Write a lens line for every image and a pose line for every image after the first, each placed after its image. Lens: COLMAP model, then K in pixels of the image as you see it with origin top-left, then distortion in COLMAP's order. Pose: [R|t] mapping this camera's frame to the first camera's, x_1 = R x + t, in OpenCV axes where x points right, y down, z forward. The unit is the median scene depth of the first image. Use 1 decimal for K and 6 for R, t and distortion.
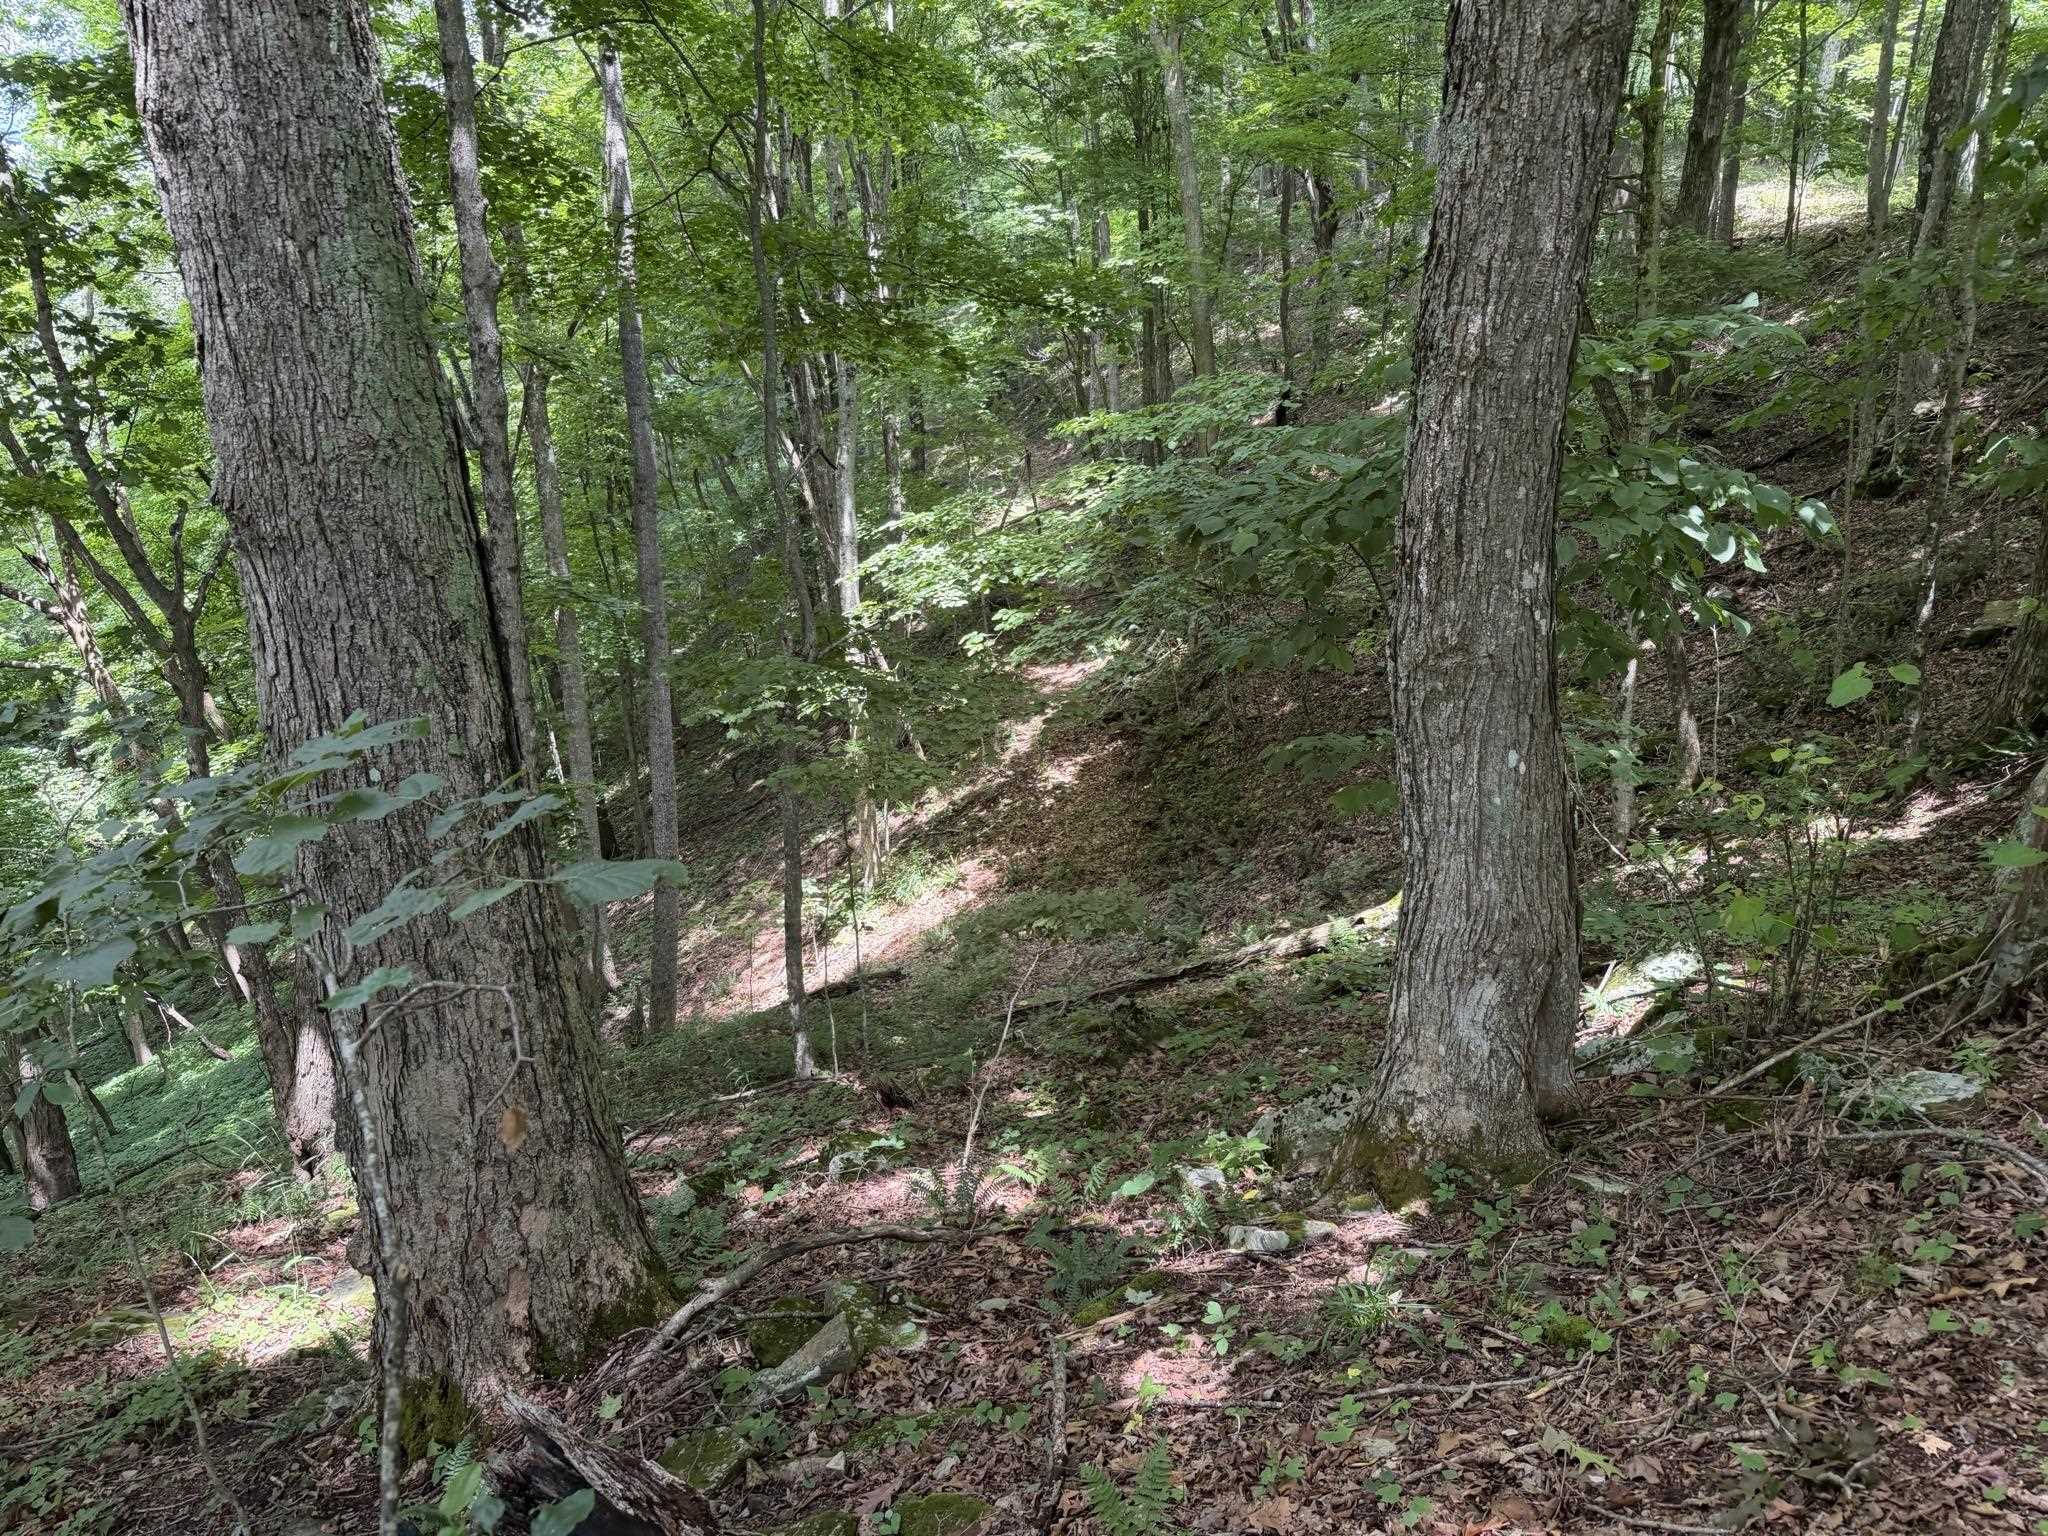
lens RADIAL K [[1408.3, 0, 1040.8], [0, 1408.3, 771.0], [0, 0, 1]] dist [0.028610, -0.055301]
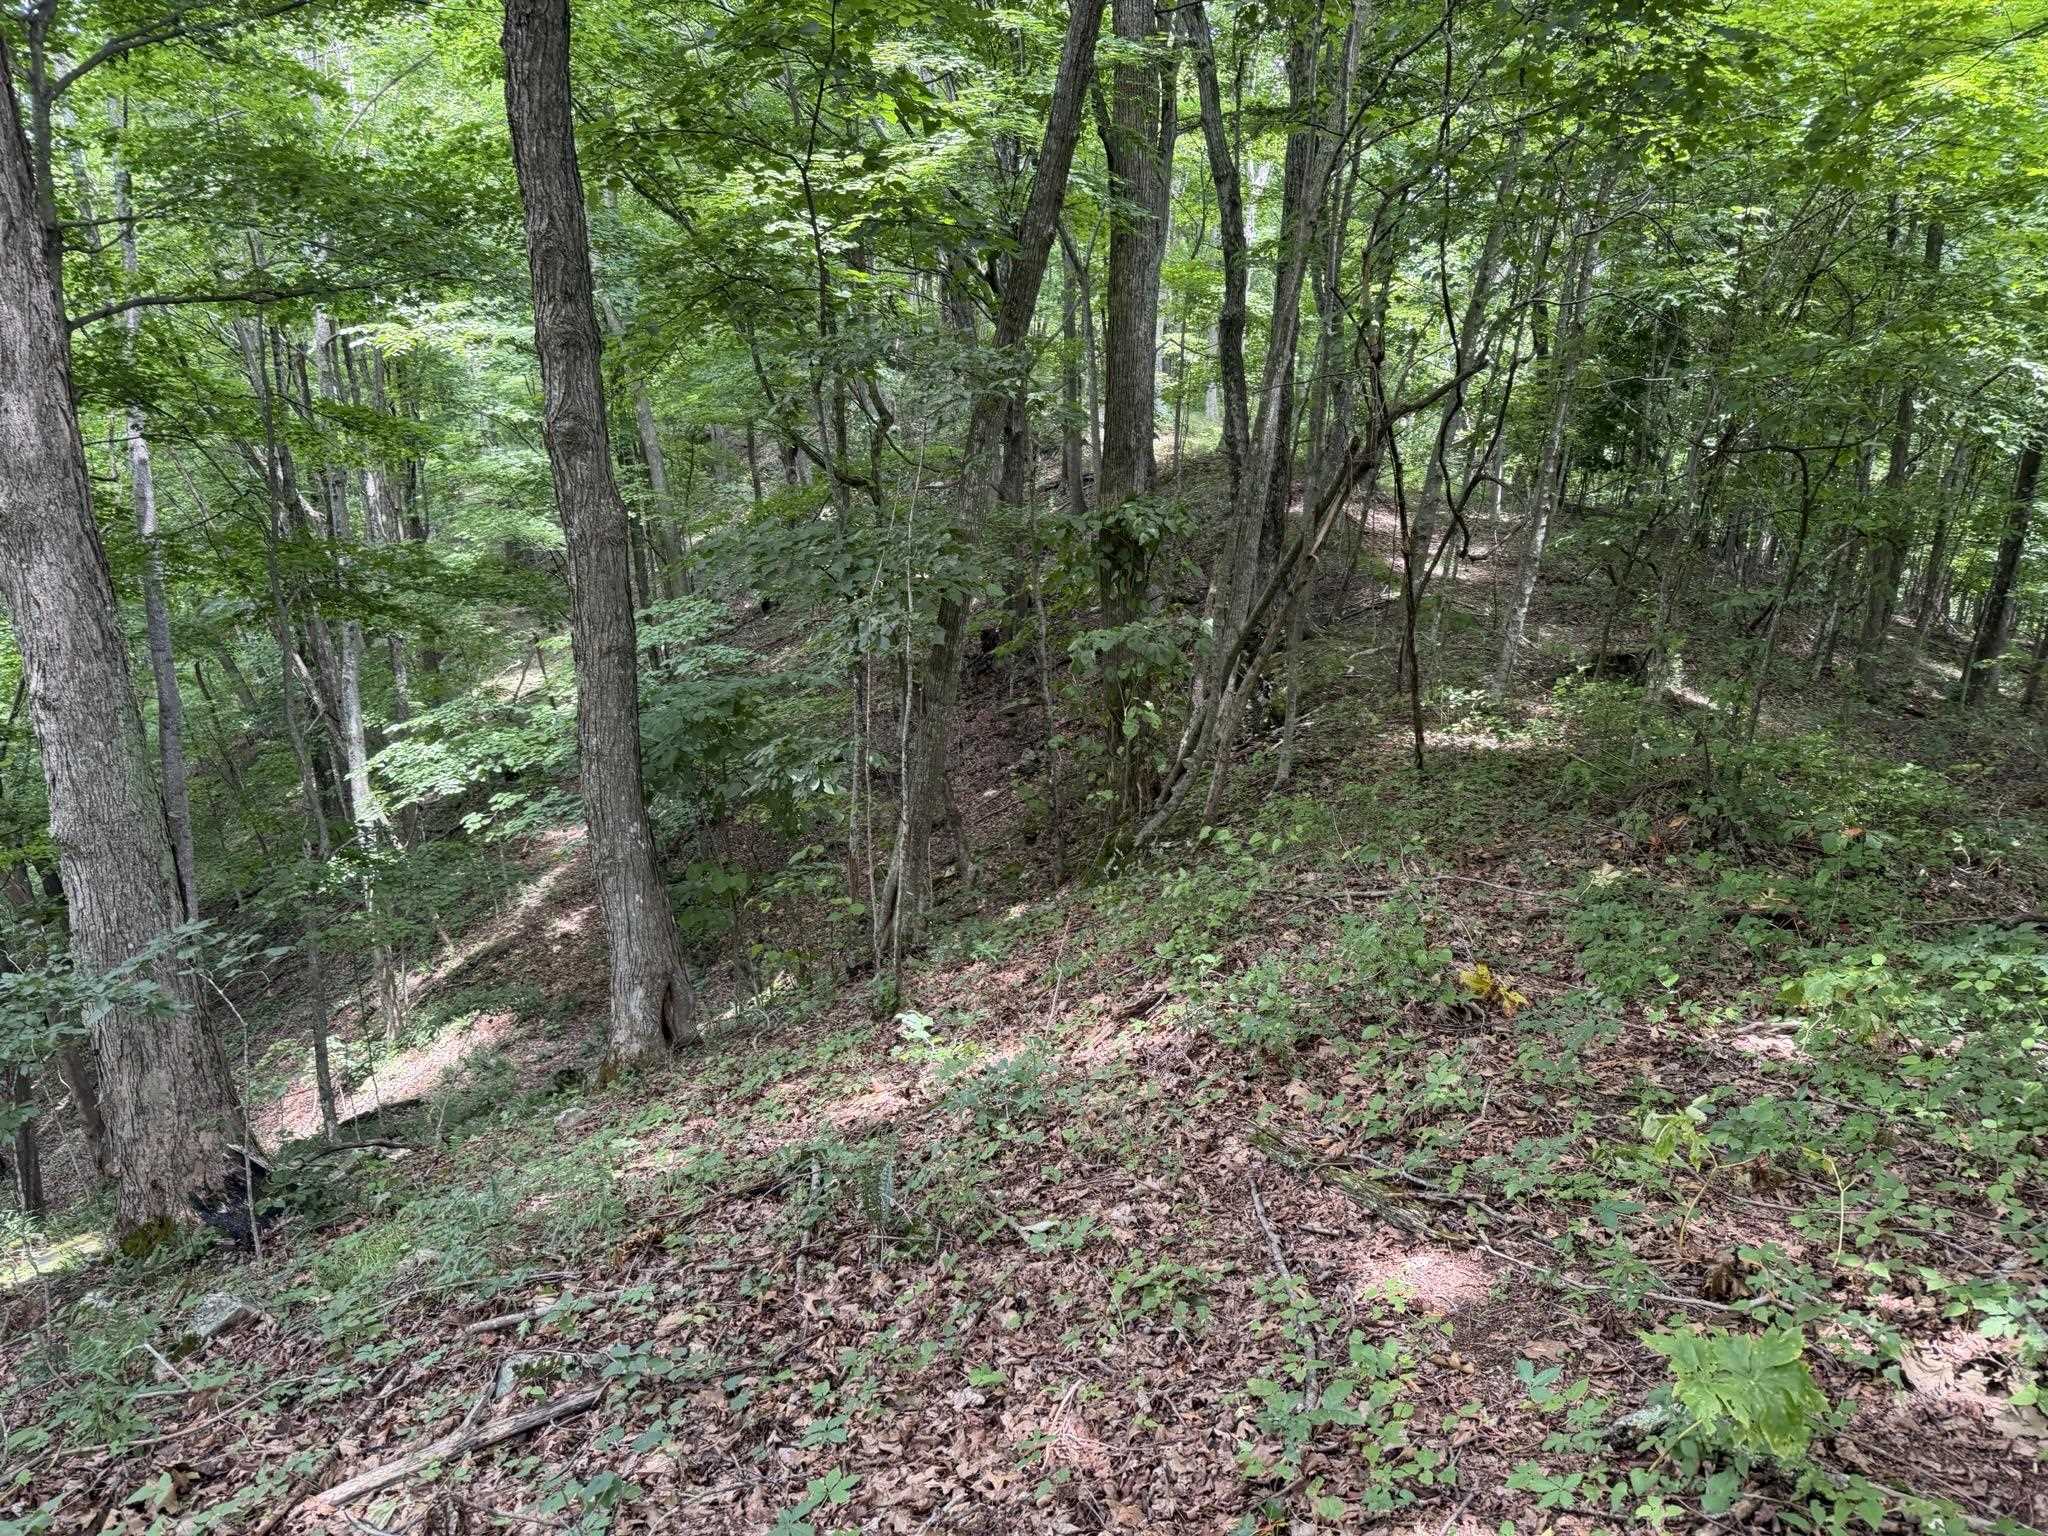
lens RADIAL K [[1408.3, 0, 1051.1], [0, 1408.3, 783.3], [0, 0, 1]] dist [0.028610, -0.055301]
pose [[0.949272, -0.058554, 0.308957, 0.048834], [0.084759, 0.993791, -0.072076, 0.005790], [-0.302818, 0.094606, 0.948341, -0.298673]]
